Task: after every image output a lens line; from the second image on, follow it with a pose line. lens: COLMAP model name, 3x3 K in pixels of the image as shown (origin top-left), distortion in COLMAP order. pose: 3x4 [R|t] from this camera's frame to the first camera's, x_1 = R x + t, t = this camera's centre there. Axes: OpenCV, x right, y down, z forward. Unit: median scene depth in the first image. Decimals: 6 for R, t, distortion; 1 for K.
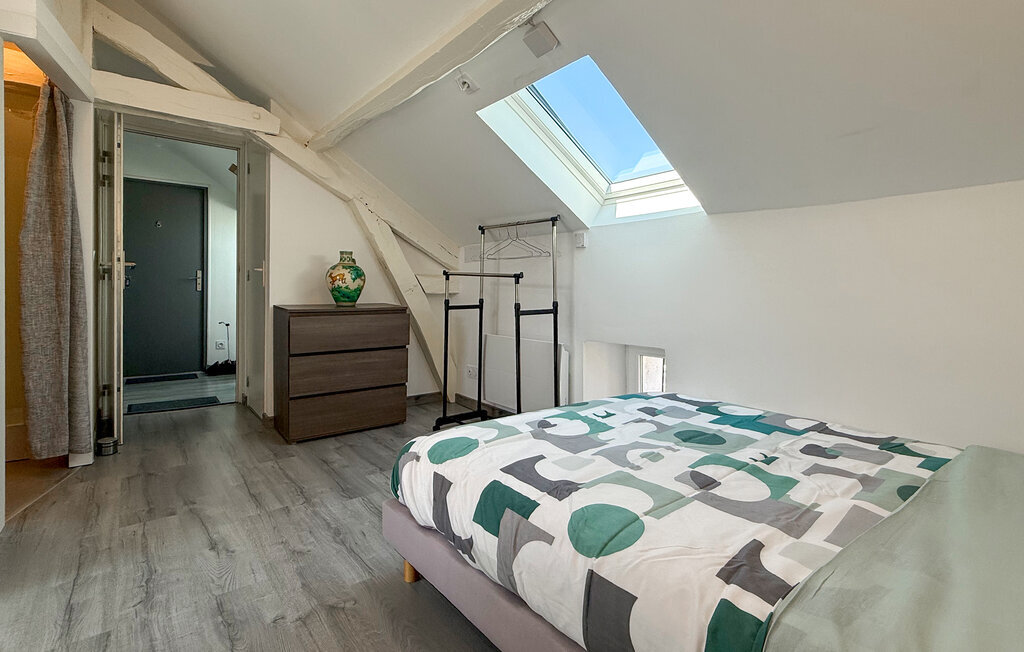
lens RADIAL K [[476.0, 0, 494.6], [0, 476.0, 298.1], [0, 0, 1]] dist [-0.008948, 0.000200]
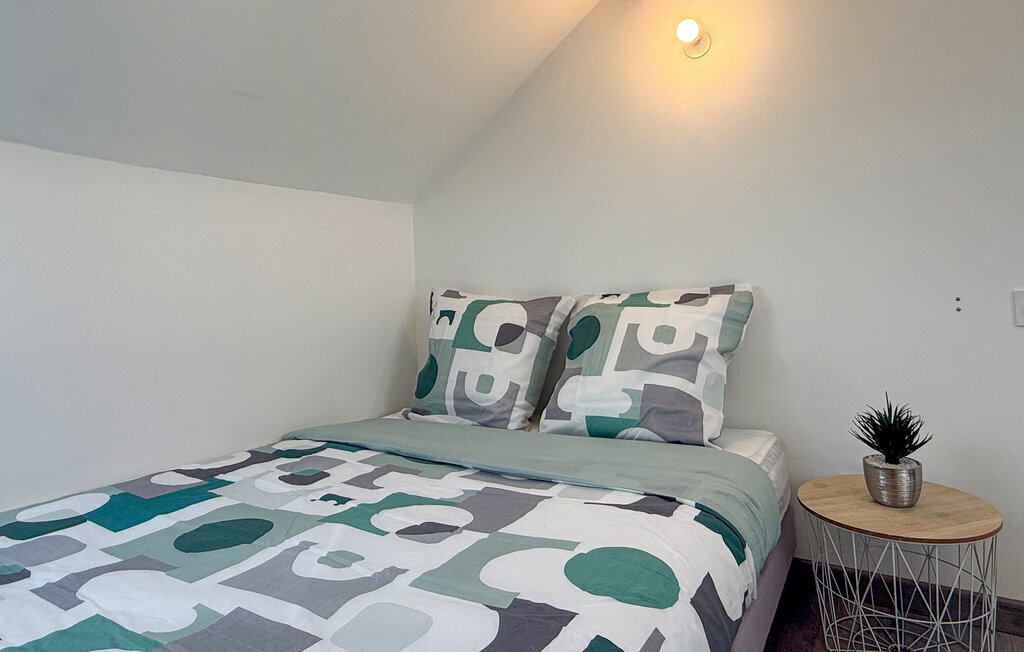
lens RADIAL K [[573.8, 0, 553.2], [0, 573.8, 293.3], [0, 0, 1]] dist [0.003553, -0.003185]
pose [[-0.359677, 0.005369, 0.933061, -0.158233], [0.051970, 0.998546, 0.014288, 0.009033], [-0.931628, 0.053631, -0.359433, 0.398570]]
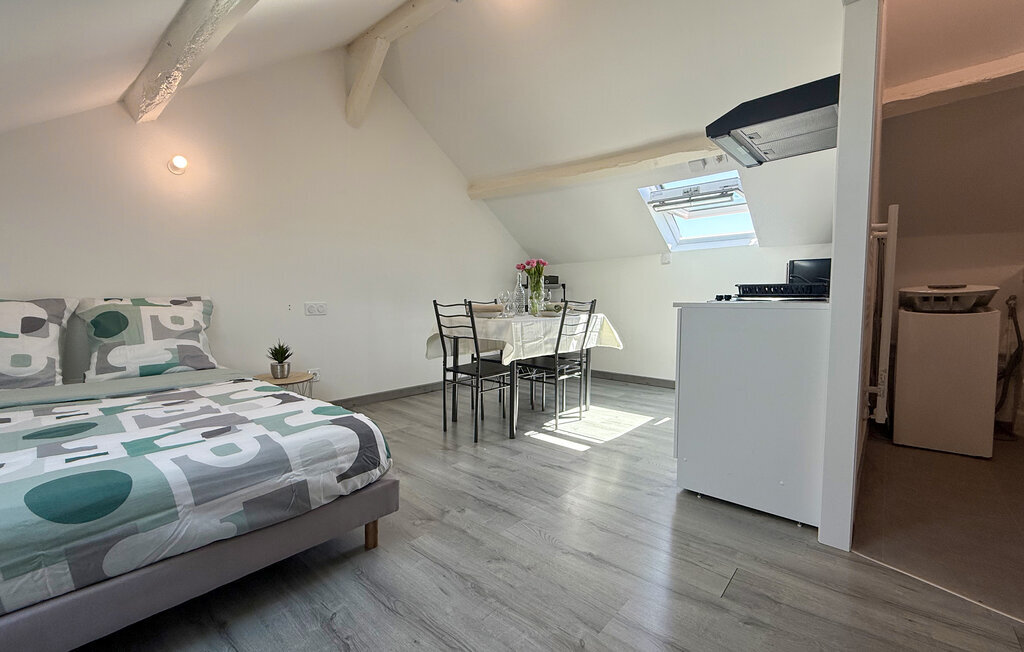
lens RADIAL K [[435.9, 0, 491.1], [0, 435.9, 313.4], [0, 0, 1]] dist [-0.007893, 0.000451]
pose [[-0.983631, -0.011510, -0.179829, -0.118858], [-0.020296, 0.998684, 0.047092, -0.000013], [0.179050, 0.049970, -0.982570, 0.927449]]
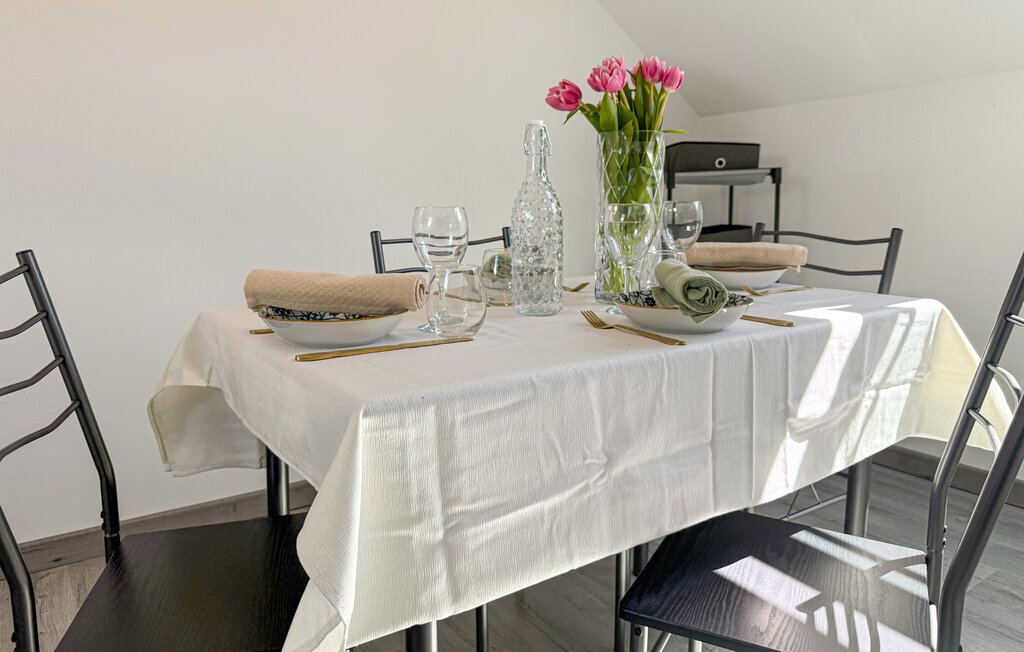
lens RADIAL K [[734.7, 0, 510.5], [0, 734.7, 322.5], [0, 0, 1]] dist [0.055061, -0.005000]
pose [[-0.999810, -0.007298, 0.018102, -0.343036], [-0.003990, 0.984296, 0.176481, -0.011374], [-0.019106, 0.176376, -0.984138, 0.366302]]
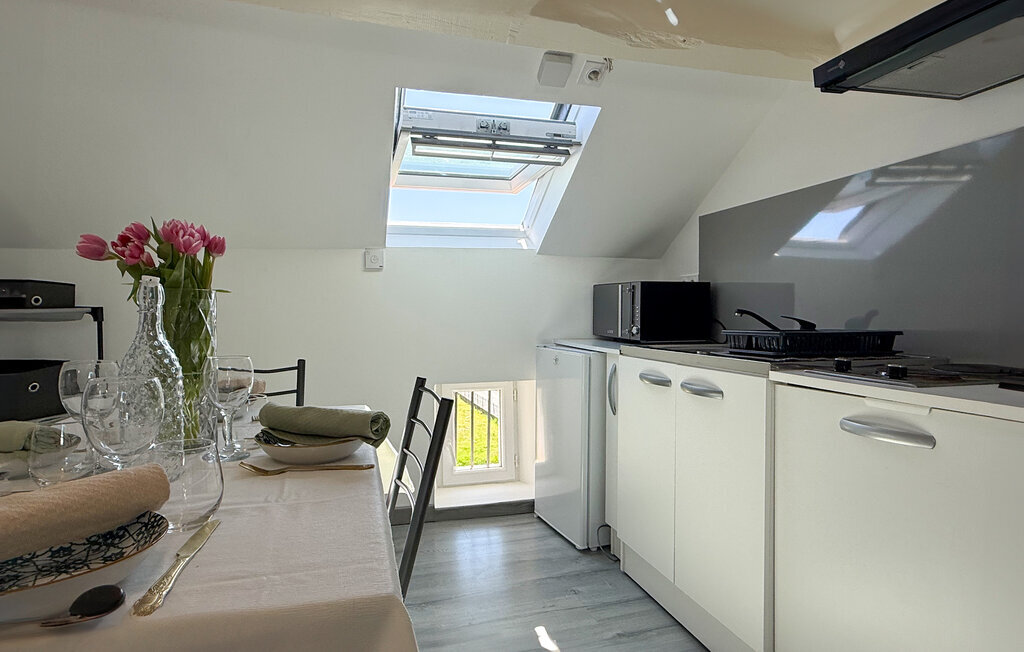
lens RADIAL K [[573.8, 0, 515.9], [0, 573.8, 305.0], [0, 0, 1]] dist [0.003553, -0.003185]
pose [[-0.355553, -0.032209, -0.934101, -0.160299], [-0.015369, 0.999472, -0.028613, -0.025908], [0.934530, 0.004183, -0.355861, 0.255872]]
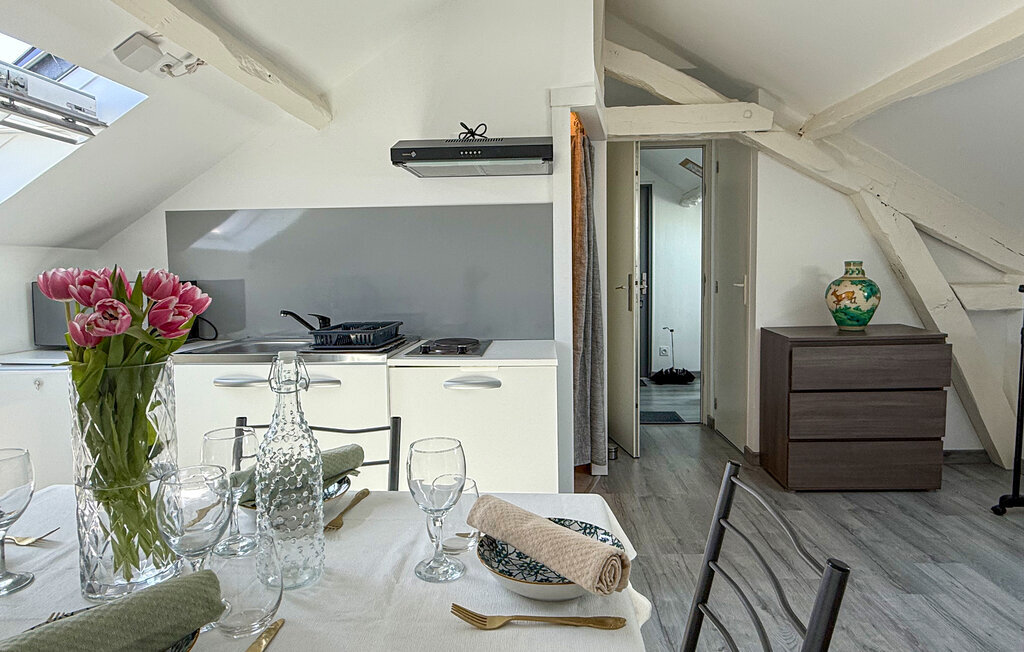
lens RADIAL K [[573.8, 0, 514.8], [0, 573.8, 311.9], [0, 0, 1]] dist [0.003553, -0.003185]
pose [[0.759265, 0.020100, -0.650471, -0.122720], [0.014284, 0.998767, 0.047536, -0.071028], [0.650625, -0.045383, 0.758042, -0.097001]]
